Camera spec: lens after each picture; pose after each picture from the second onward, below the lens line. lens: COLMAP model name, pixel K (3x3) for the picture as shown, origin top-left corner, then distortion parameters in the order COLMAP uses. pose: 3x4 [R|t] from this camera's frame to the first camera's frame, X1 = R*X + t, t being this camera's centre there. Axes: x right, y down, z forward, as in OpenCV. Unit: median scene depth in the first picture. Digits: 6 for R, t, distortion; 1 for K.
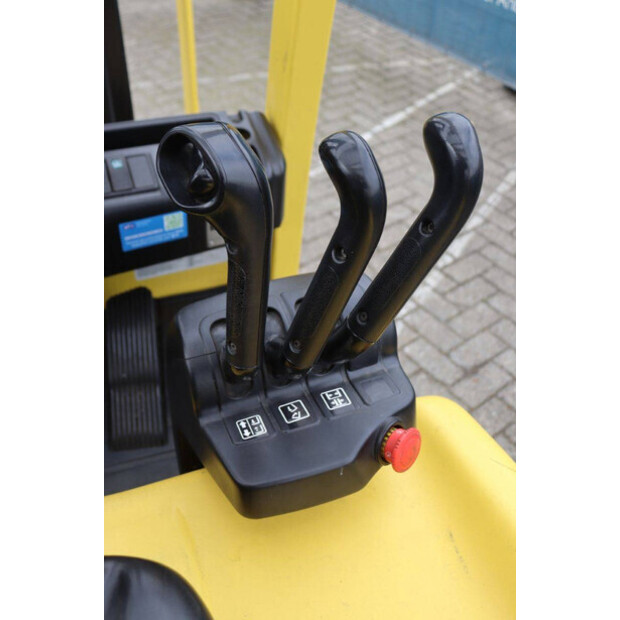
lens RADIAL K [[653.3, 0, 310.0], [0, 653.3, 310.0], [0, 0, 1]] dist [-0.061765, 0.033205]
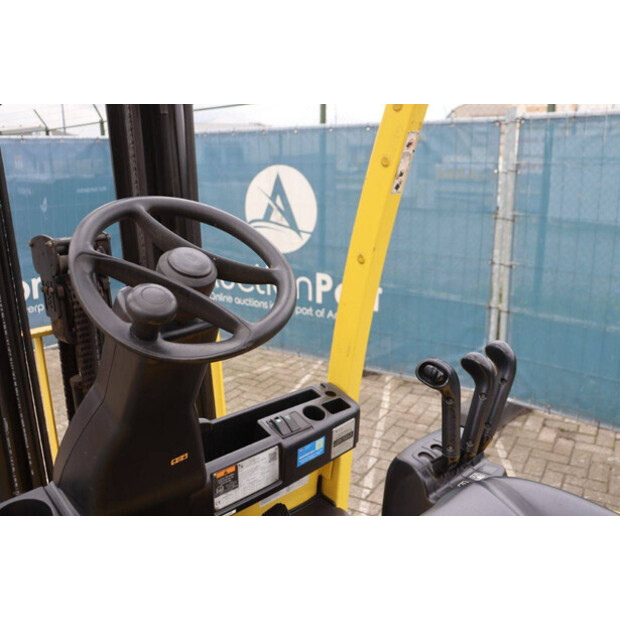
lens RADIAL K [[608.8, 0, 310.0], [0, 608.8, 310.0], [0, 0, 1]] dist [-0.076870, 0.006085]
pose [[0.930431, -0.153818, 0.332624, -0.256226], [0.289403, 0.865230, -0.409417, 0.076372], [-0.224821, 0.477196, 0.849552, -0.201650]]
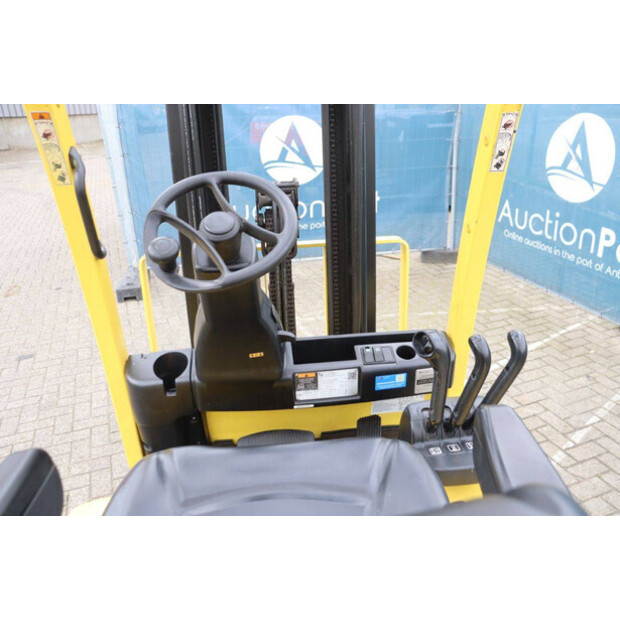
lens RADIAL K [[535.9, 0, 310.0], [0, 535.9, 310.0], [0, 0, 1]] dist [-0.130506, 0.134704]
pose [[0.952863, 0.035247, -0.301347, 0.009255], [-0.136013, 0.937459, -0.320423, 0.089106], [0.271206, 0.346306, 0.898064, -0.253554]]
